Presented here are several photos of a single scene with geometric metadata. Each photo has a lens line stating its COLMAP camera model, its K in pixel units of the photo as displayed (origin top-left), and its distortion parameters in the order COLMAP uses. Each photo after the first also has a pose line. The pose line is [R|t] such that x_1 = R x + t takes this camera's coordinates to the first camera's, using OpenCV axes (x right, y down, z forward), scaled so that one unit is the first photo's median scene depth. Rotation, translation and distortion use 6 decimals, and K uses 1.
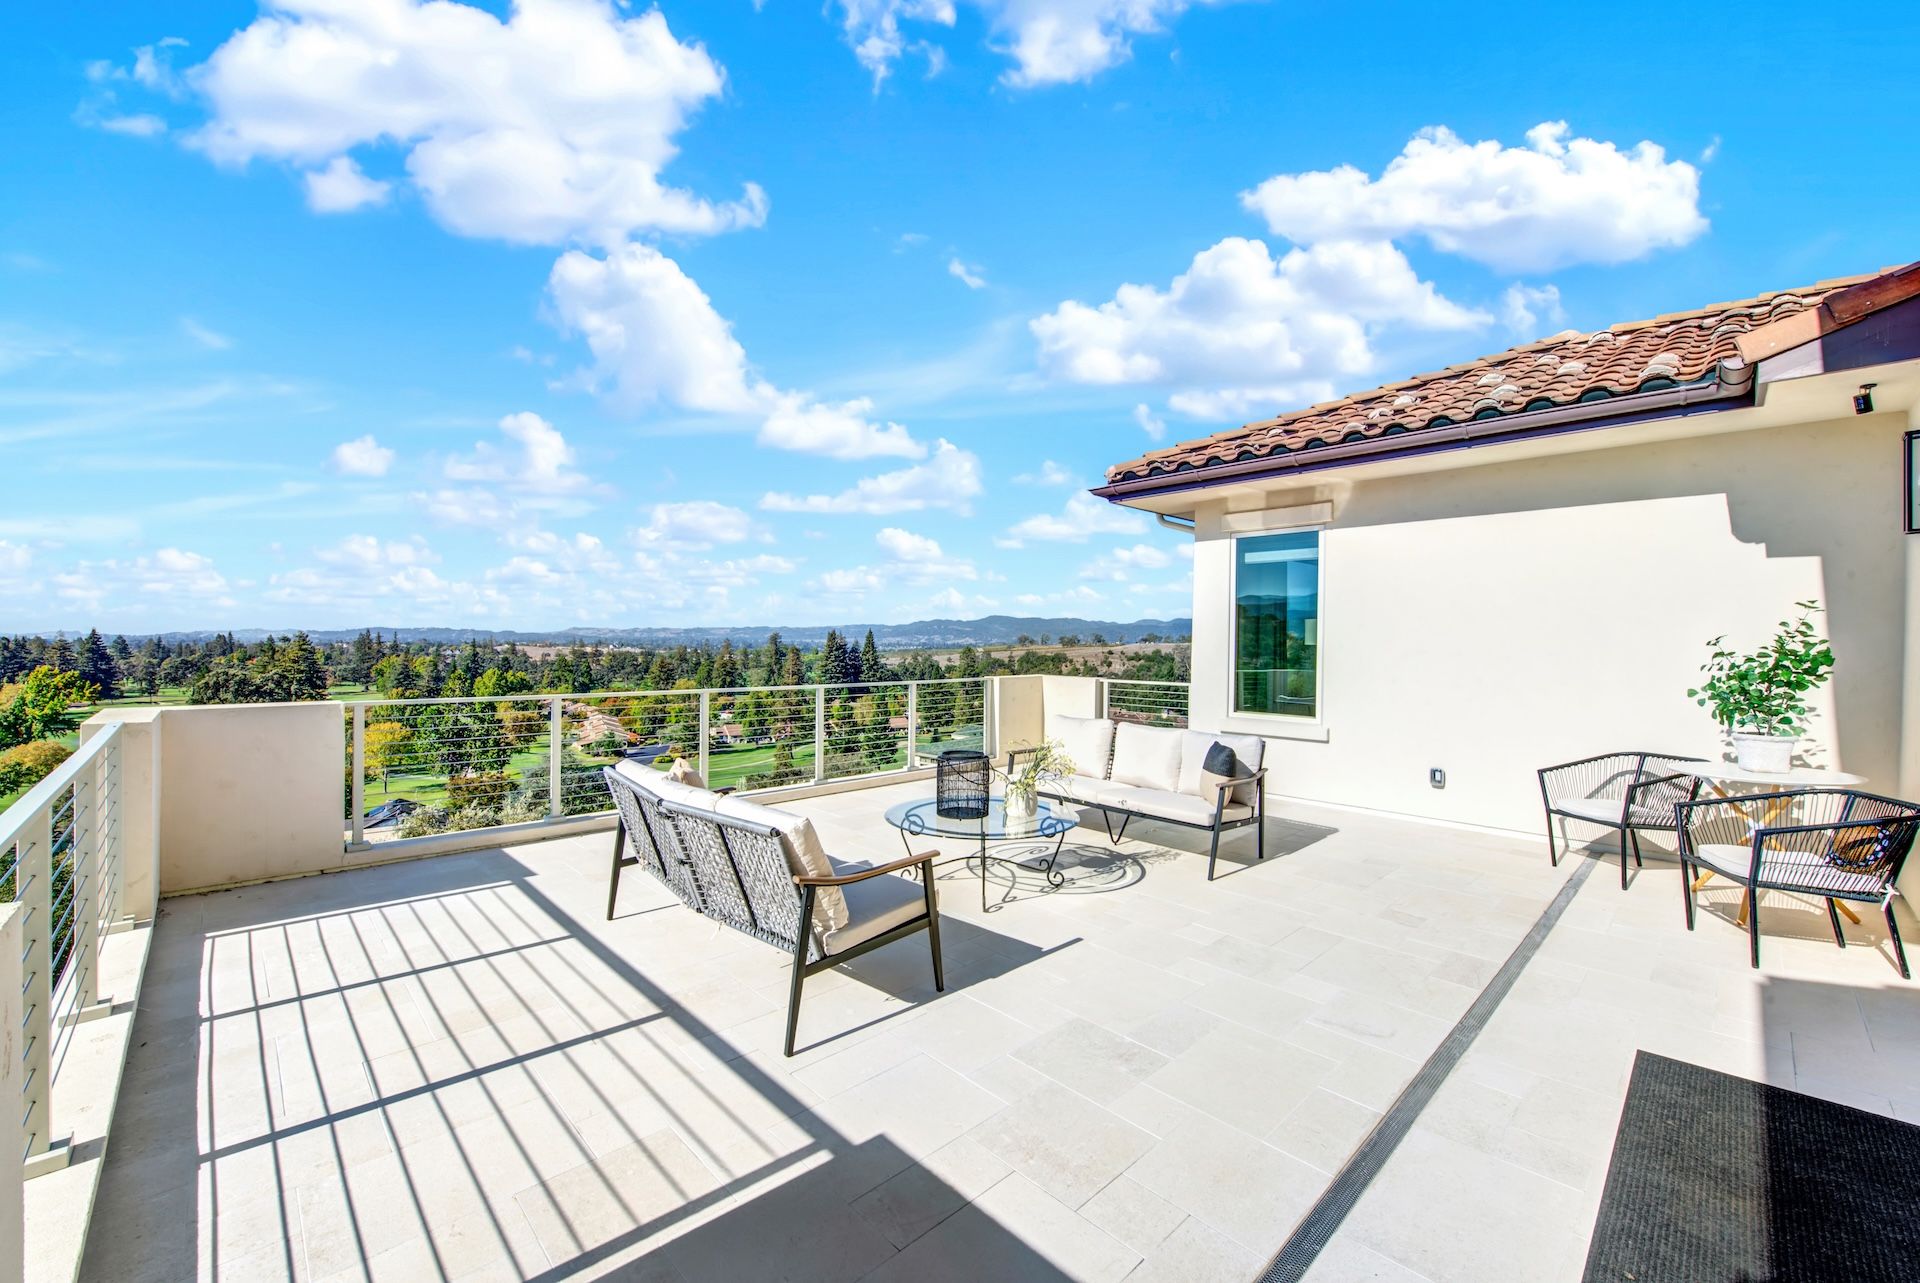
lens RADIAL K [[767.5, 0, 959.2], [0, 767.5, 645.1], [0, 0, 1]] dist [0.001357, -0.000553]
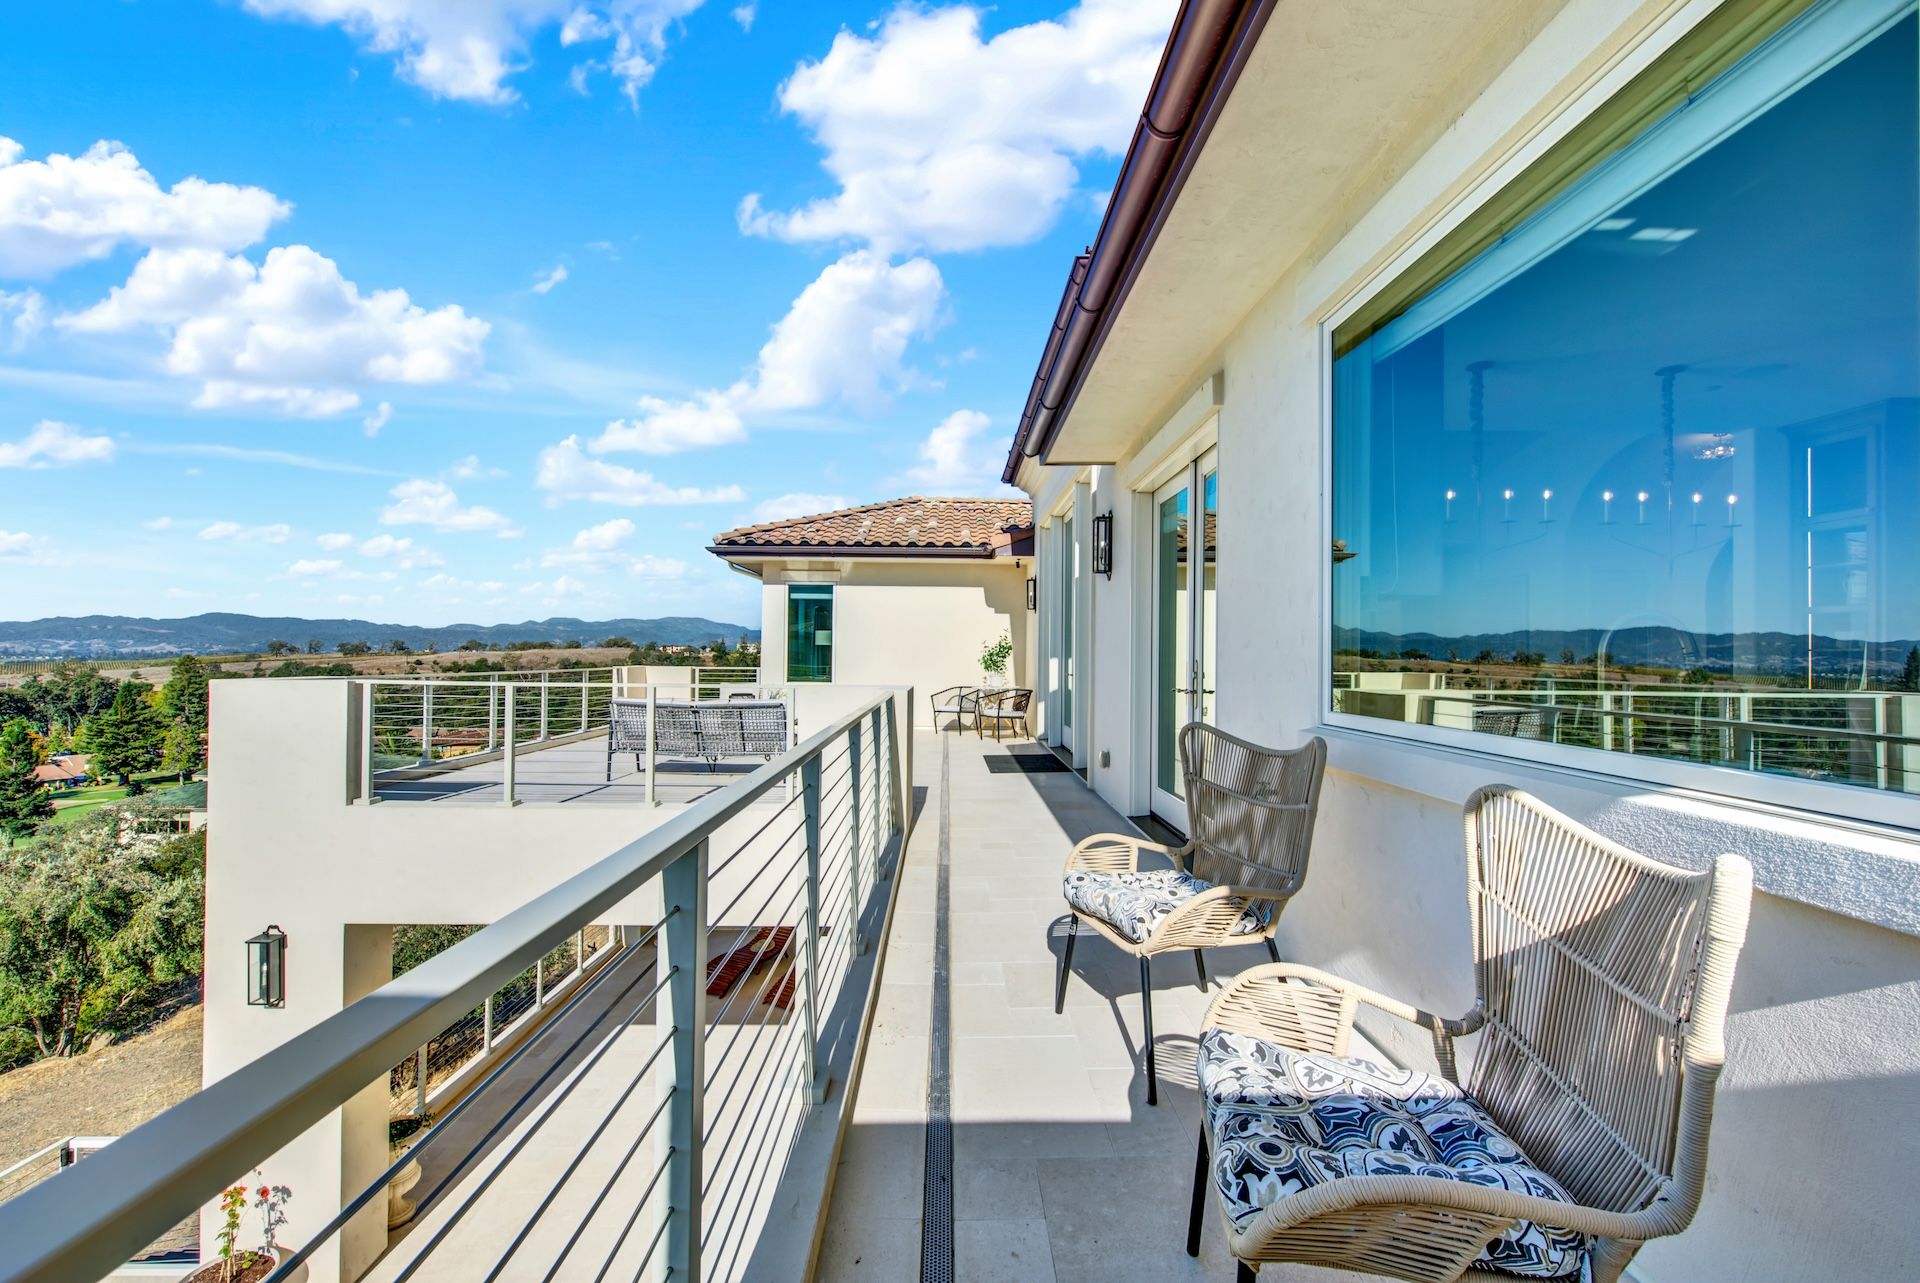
lens RADIAL K [[767.5, 0, 959.2], [0, 767.5, 645.1], [0, 0, 1]] dist [0.001357, -0.000553]
pose [[0.687575, 0.006353, 0.726086, -0.567241], [0.001474, 0.999947, -0.010144, 0.016866], [-0.726112, 0.008045, 0.687530, -0.440030]]
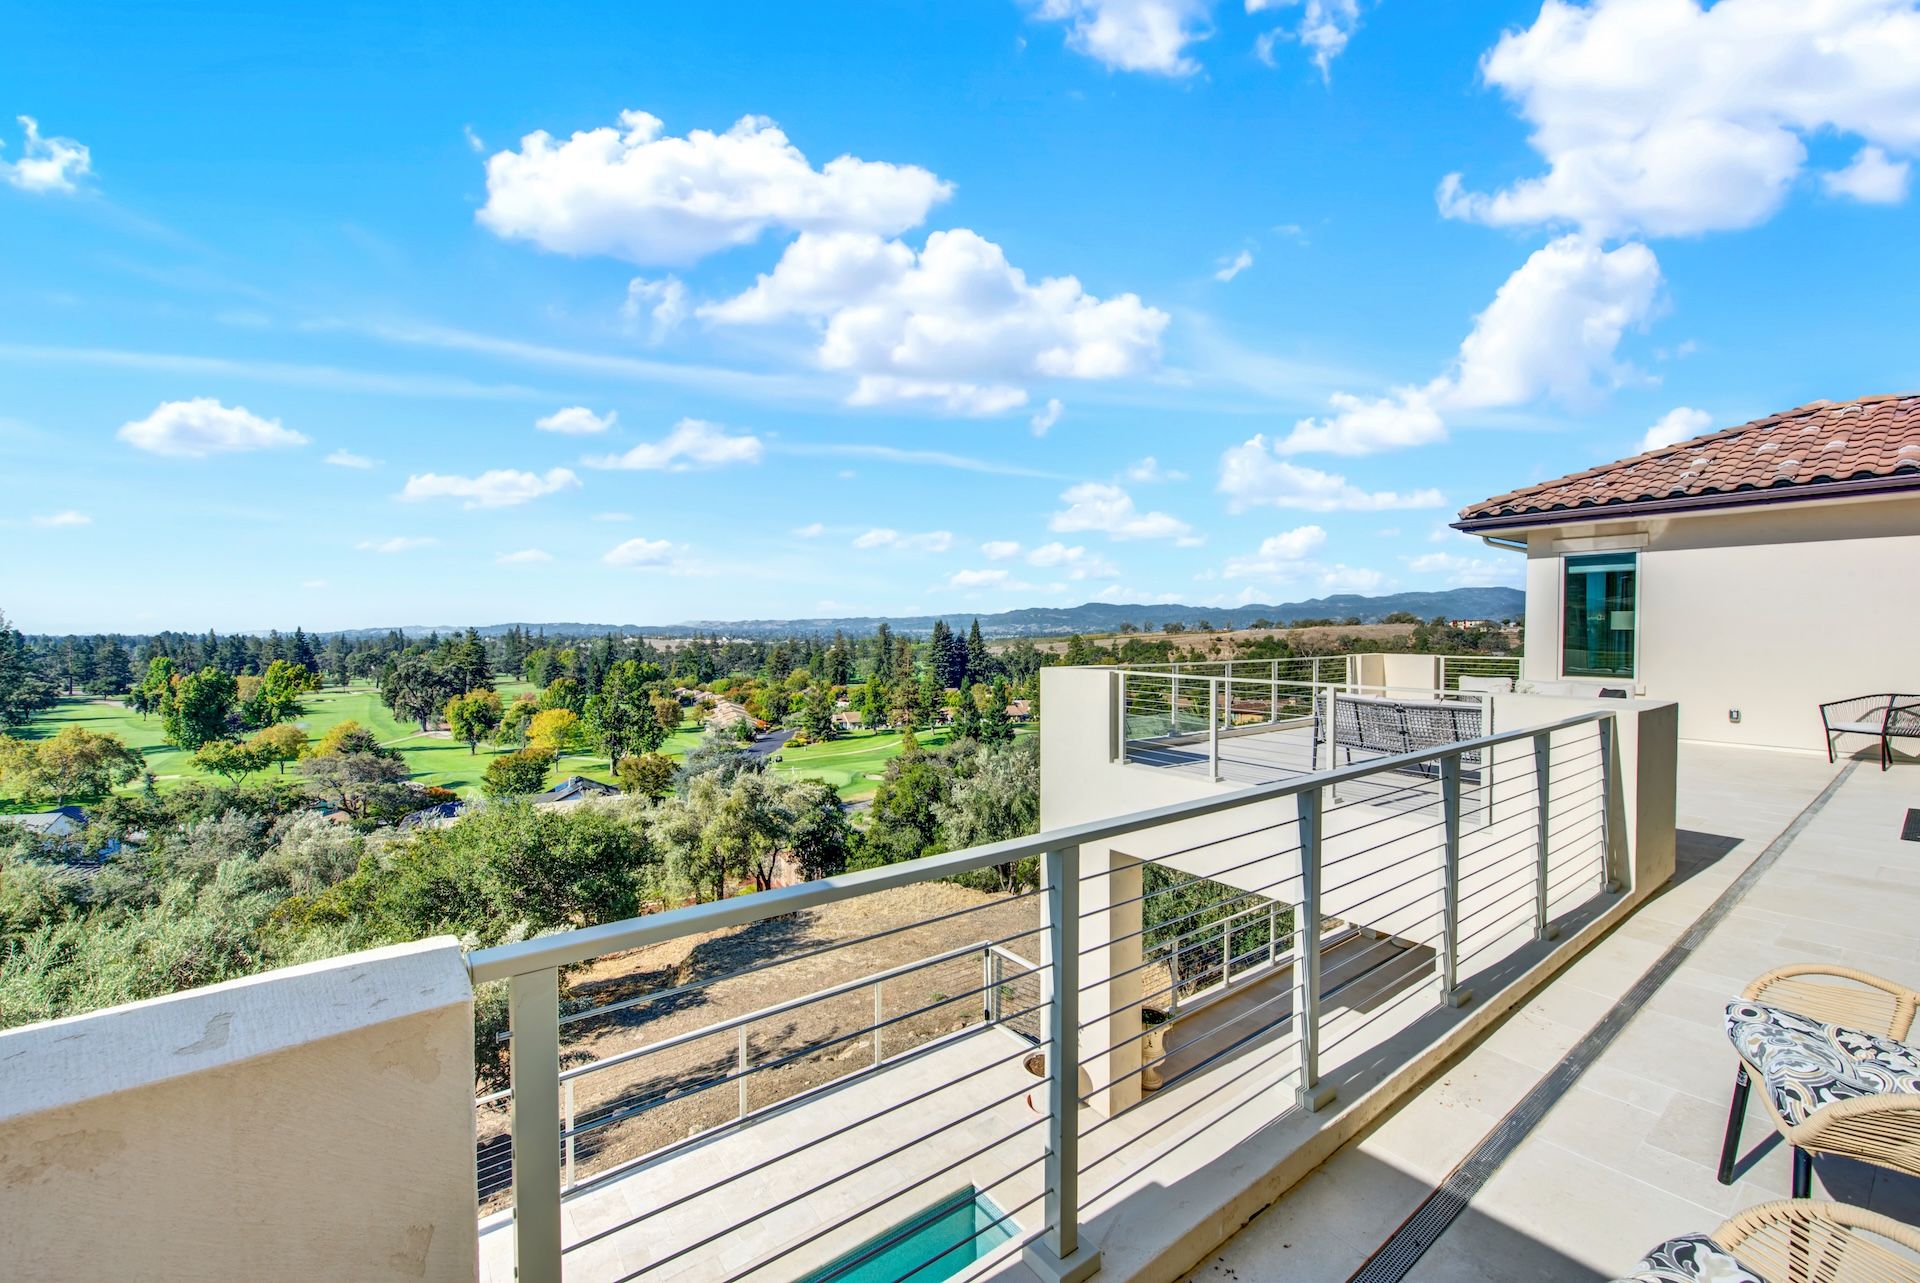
lens RADIAL K [[767.5, 0, 959.2], [0, 767.5, 645.1], [0, 0, 1]] dist [0.001357, -0.000553]
pose [[0.991822, -0.009344, -0.127285, -0.510496], [0.011188, 0.999842, 0.013780, -0.003936], [0.127136, -0.015092, 0.991770, -0.509210]]
